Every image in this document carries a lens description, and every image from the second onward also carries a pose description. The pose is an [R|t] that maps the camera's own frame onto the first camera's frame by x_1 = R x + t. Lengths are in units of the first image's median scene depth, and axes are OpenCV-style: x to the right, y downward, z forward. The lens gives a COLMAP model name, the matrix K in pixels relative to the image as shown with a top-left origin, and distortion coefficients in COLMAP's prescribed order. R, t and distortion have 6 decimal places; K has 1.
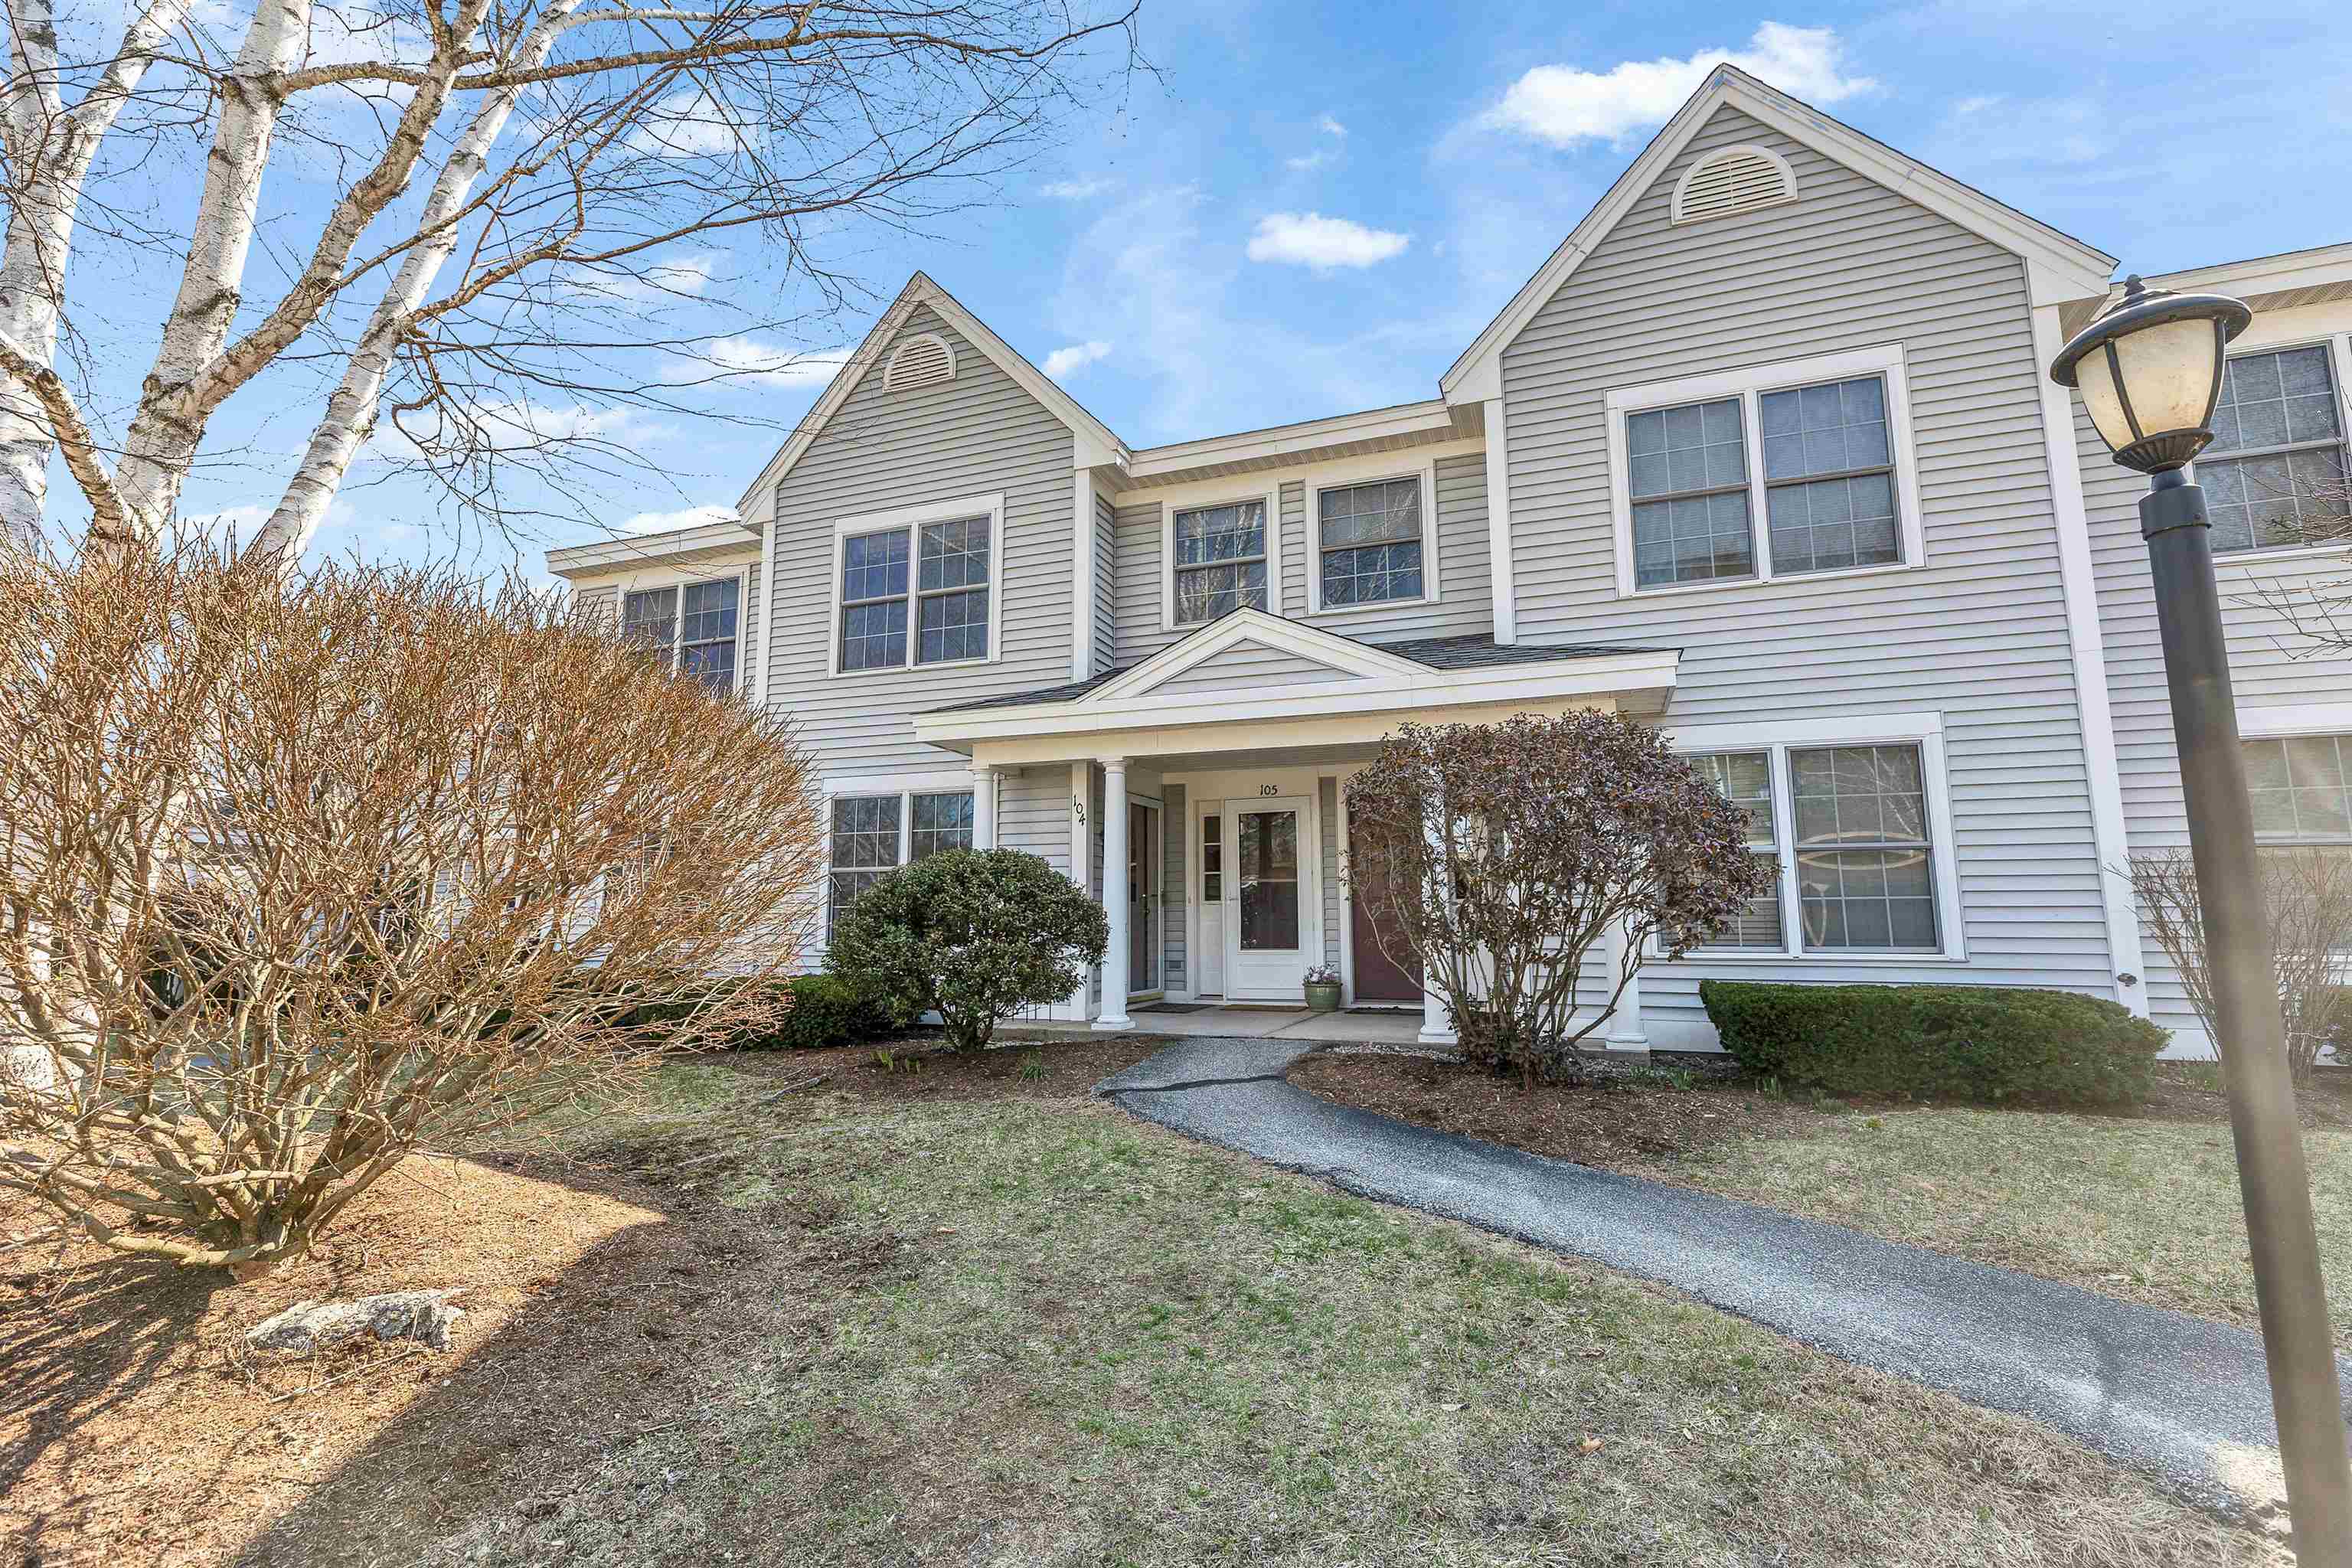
lens RADIAL K [[1068.5, 0, 1176.0], [0, 1068.5, 784.0], [0, 0, 1]] dist [0.002043, 0.000185]
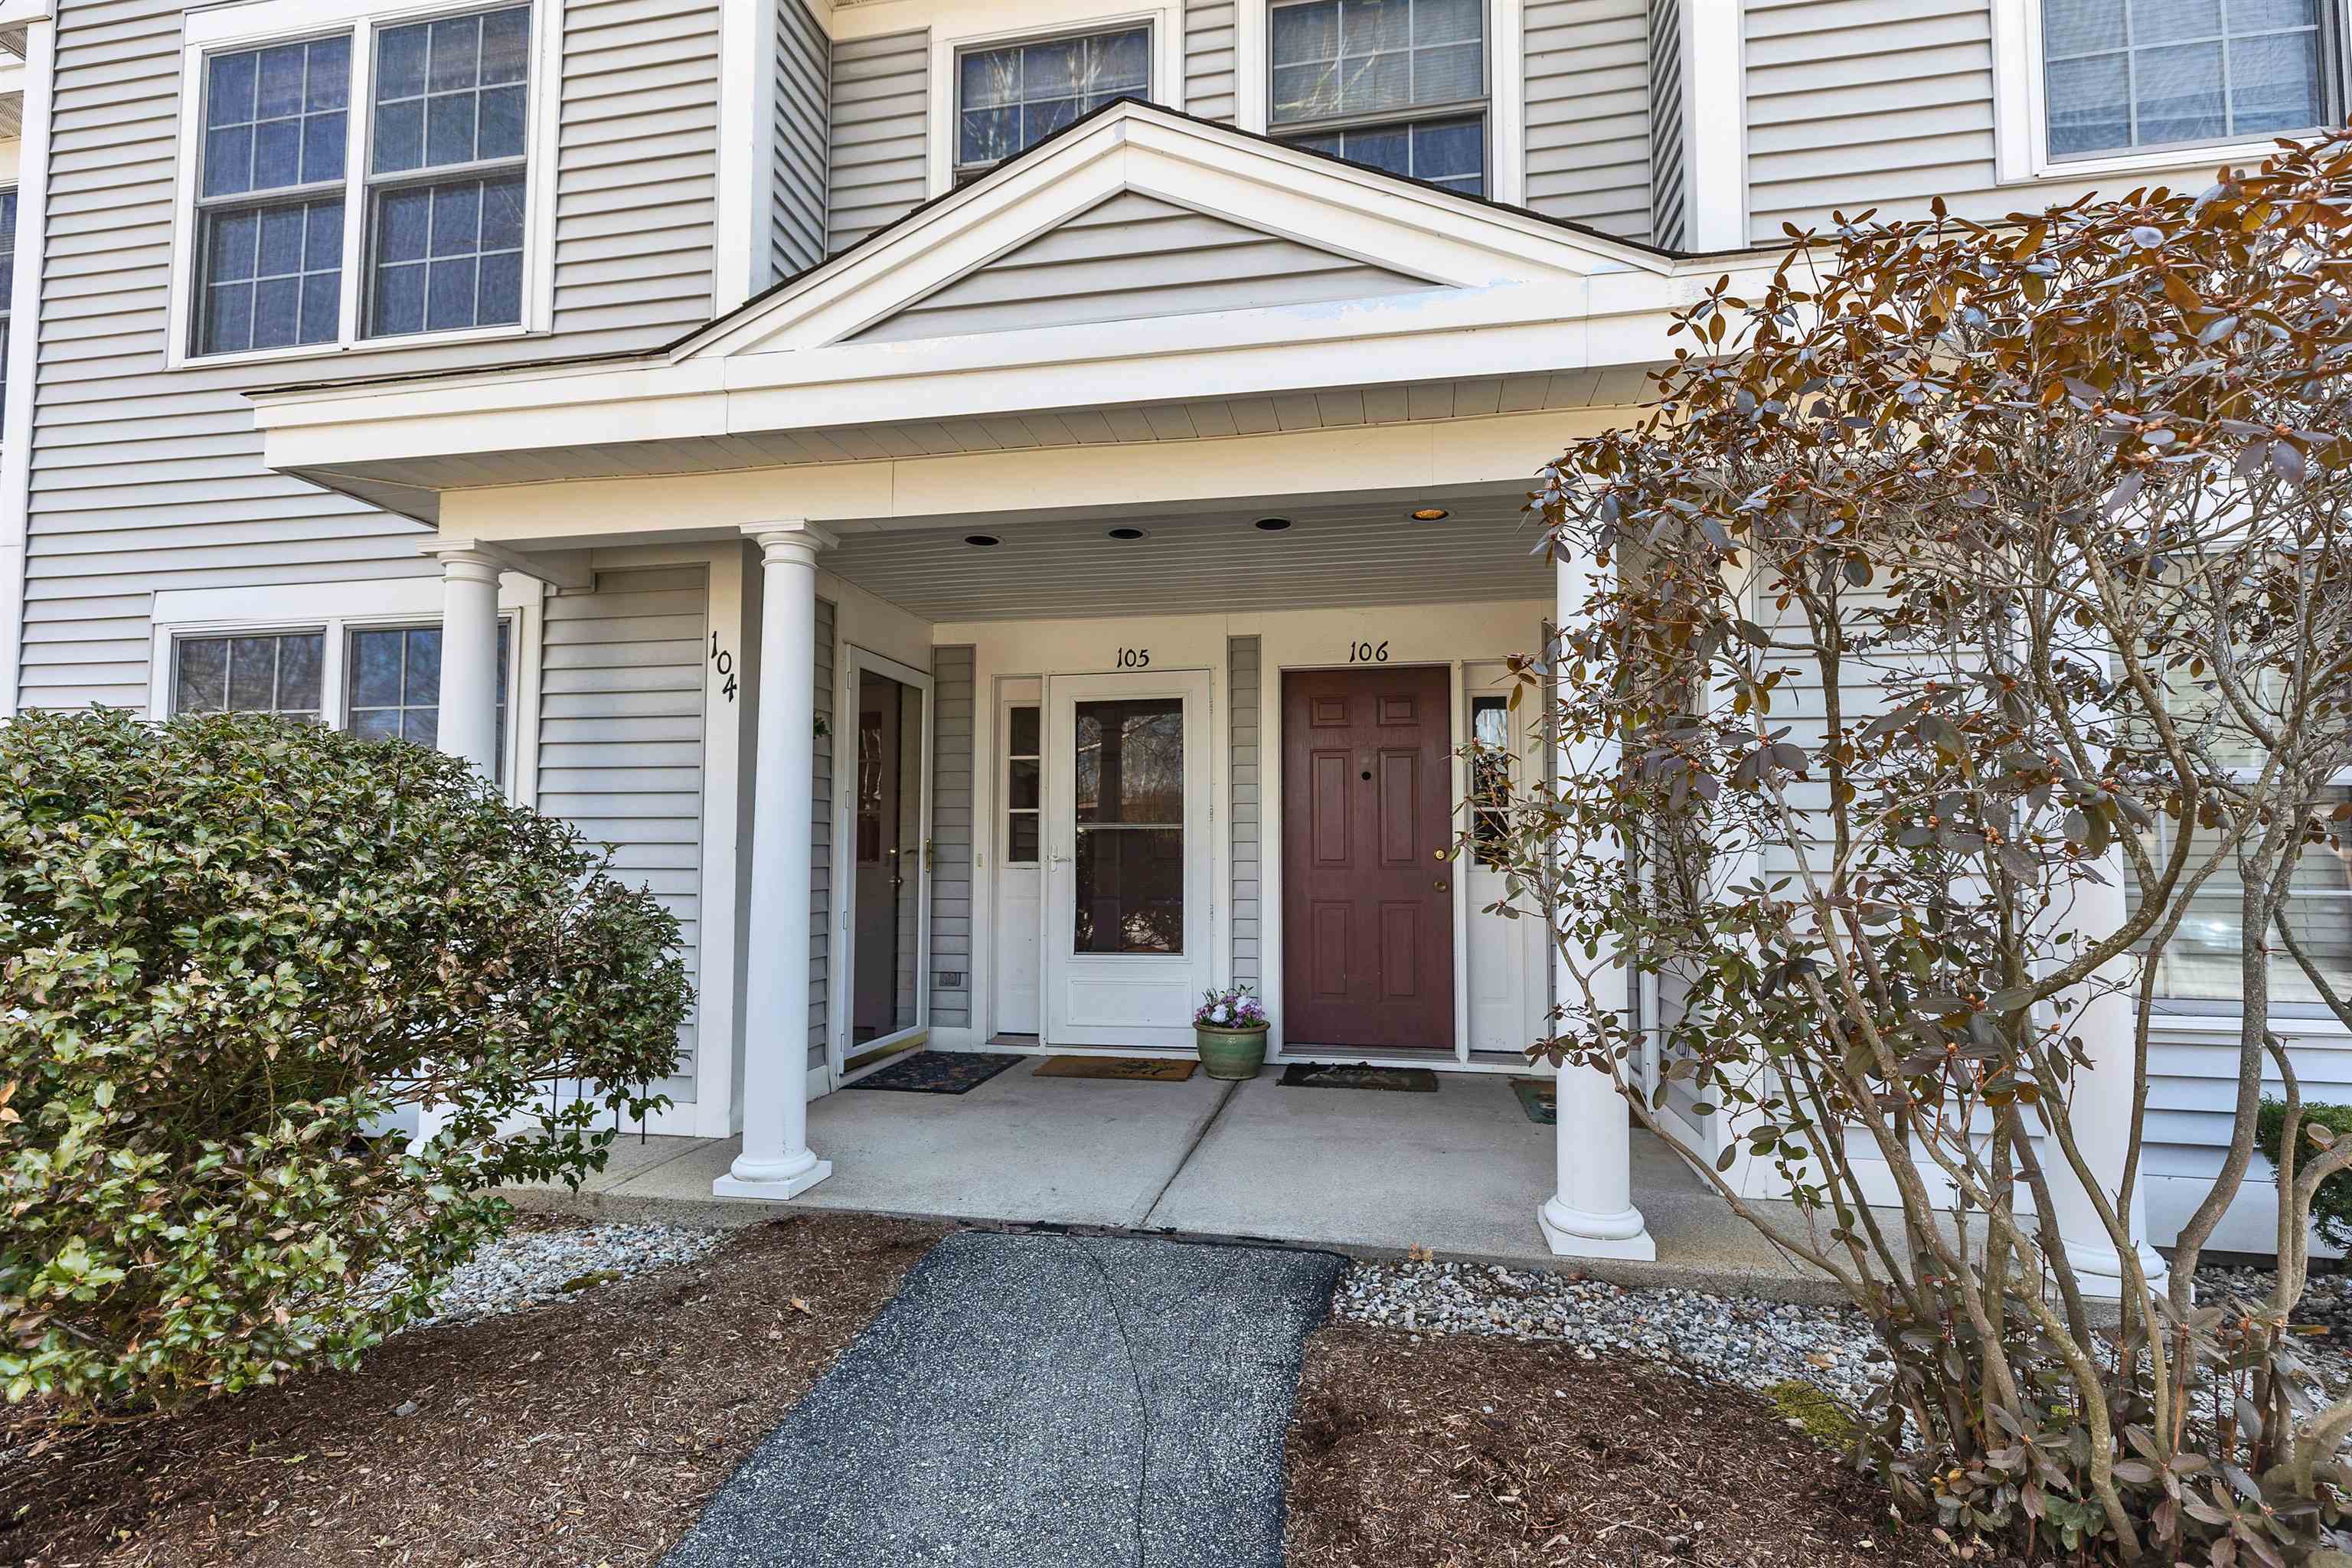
lens RADIAL K [[1041.7, 0, 1180.0], [0, 1041.7, 797.4], [0, 0, 1]] dist [0.001704, -0.000028]
pose [[0.982605, 0.015018, 0.185098, 0.014908], [-0.028644, 0.997053, 0.071167, 0.038872], [-0.183484, -0.075231, 0.980140, 0.495577]]
